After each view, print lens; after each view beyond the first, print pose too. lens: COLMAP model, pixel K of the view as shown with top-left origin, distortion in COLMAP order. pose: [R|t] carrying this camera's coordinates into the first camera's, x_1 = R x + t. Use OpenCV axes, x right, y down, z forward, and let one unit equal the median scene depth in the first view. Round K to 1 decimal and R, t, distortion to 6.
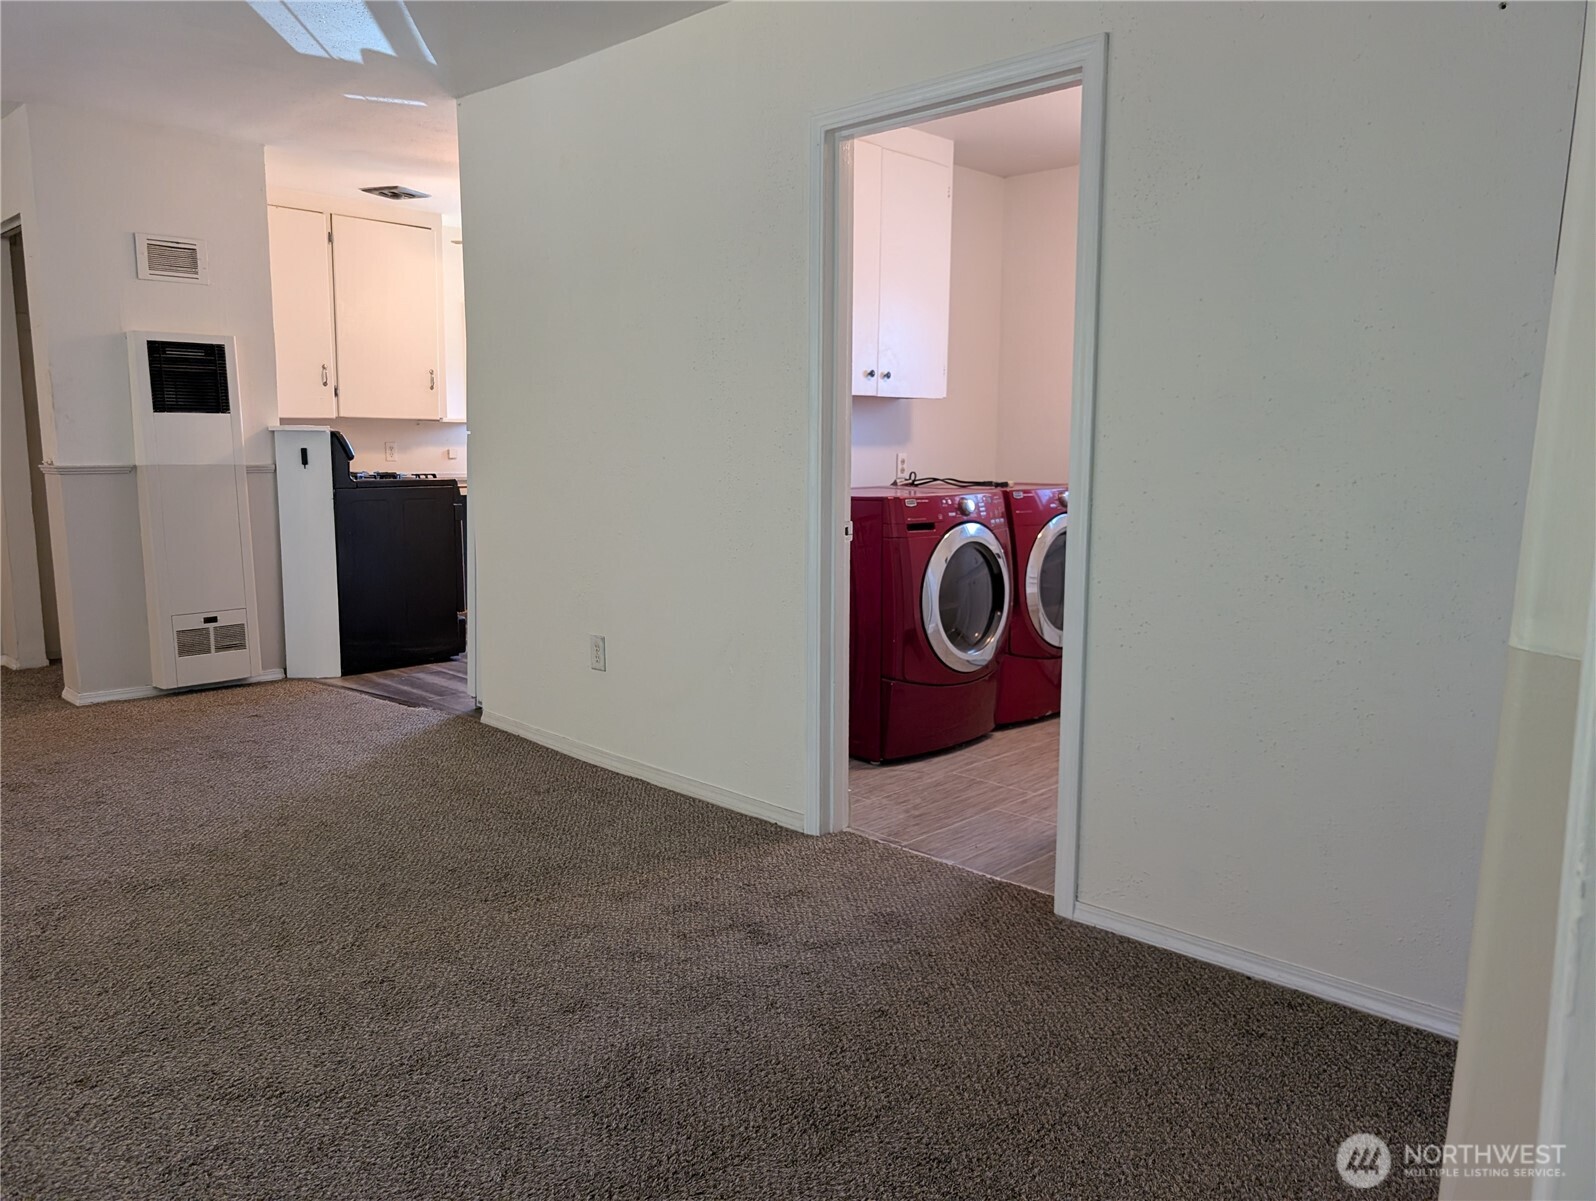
lens RADIAL K [[1164.2, 0, 798.0], [0, 1164.2, 600.5], [0, 0, 1]] dist [-0.002734, -0.005285]
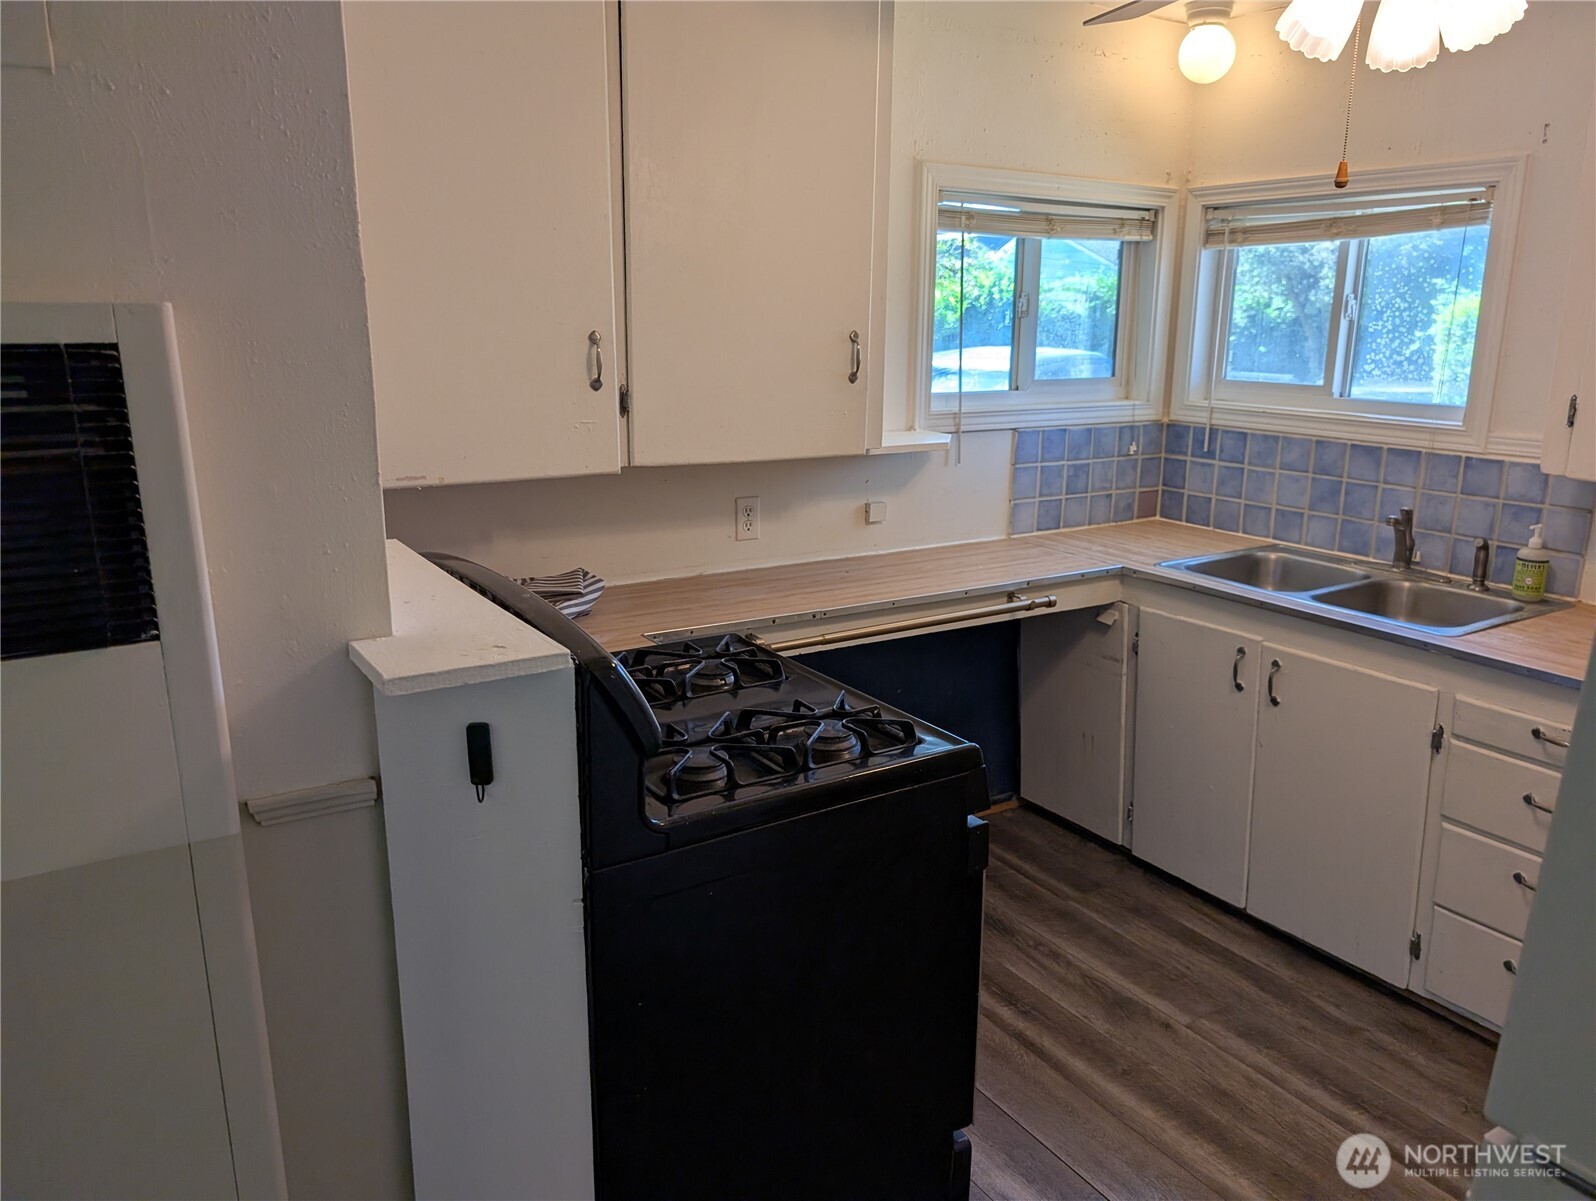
lens RADIAL K [[1164.2, 0, 798.0], [0, 1164.2, 600.5], [0, 0, 1]] dist [-0.002734, -0.005285]
pose [[0.967192, 0.057312, -0.247496, -0.245940], [-0.032529, 0.994140, 0.103090, -0.157542], [0.251954, -0.091657, 0.963389, 0.646919]]
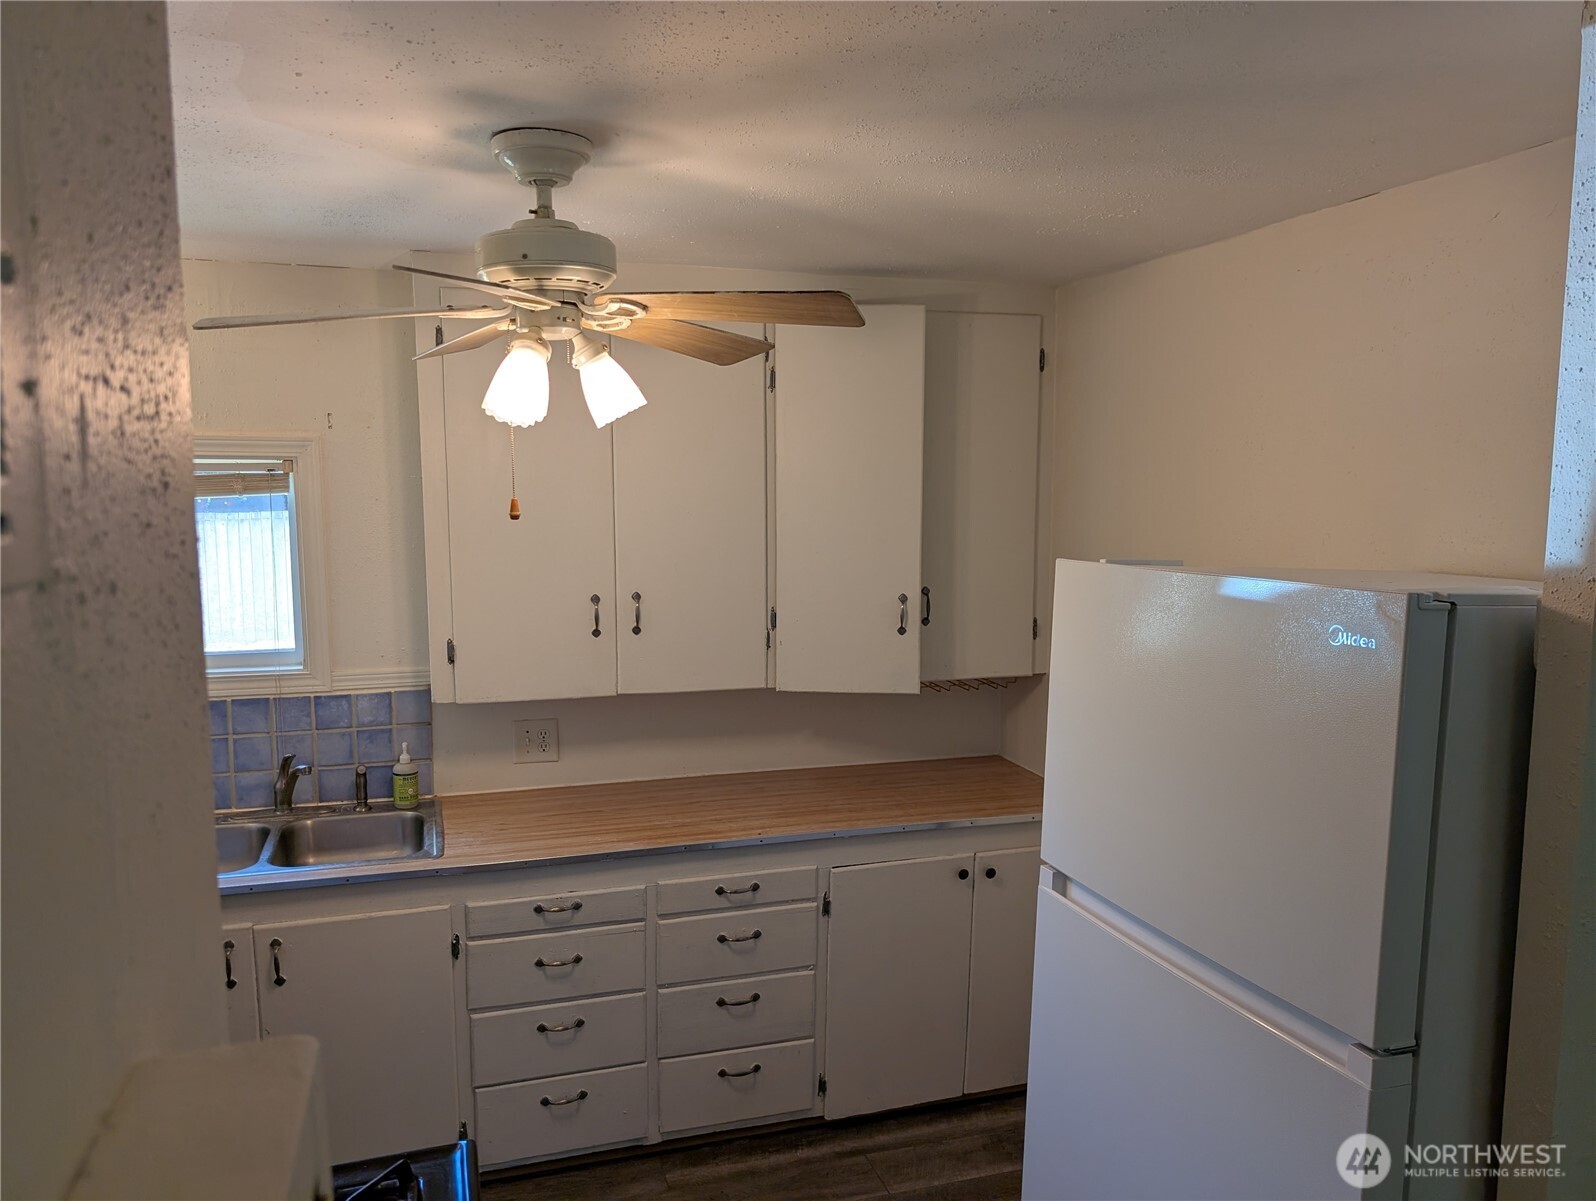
lens RADIAL K [[1133.5, 0, 809.2], [0, 1133.5, 604.3], [0, 0, 1]] dist [0.015948, -0.010962]
pose [[0.494888, -0.100884, 0.863081, -0.433808], [0.128057, 0.990860, 0.042392, -0.211213], [-0.859469, 0.089544, 0.503284, 0.727487]]
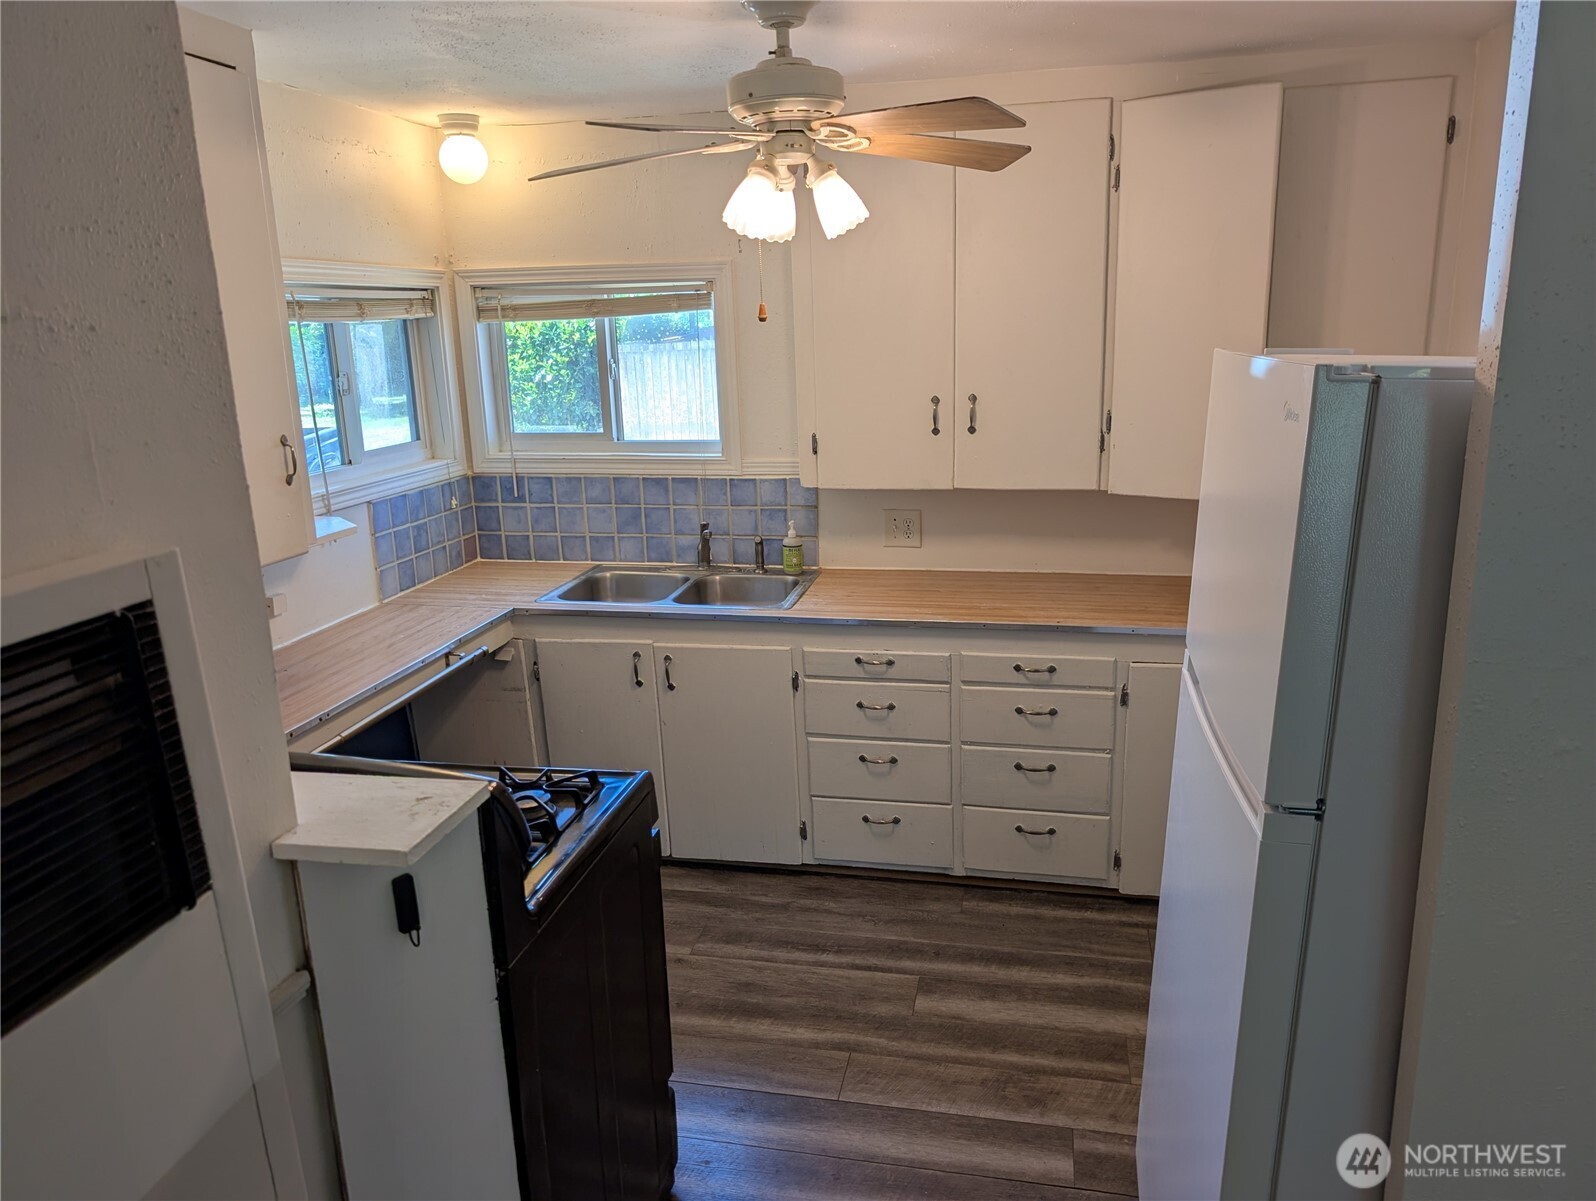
lens RADIAL K [[1141.2, 0, 815.2], [0, 1141.2, 591.8], [0, 0, 1]] dist [0.087858, -0.180666]
pose [[0.853427, -0.154468, 0.497796, -0.392286], [0.109413, 0.986889, 0.118656, -0.184474], [-0.509598, -0.046799, 0.859139, 0.602232]]
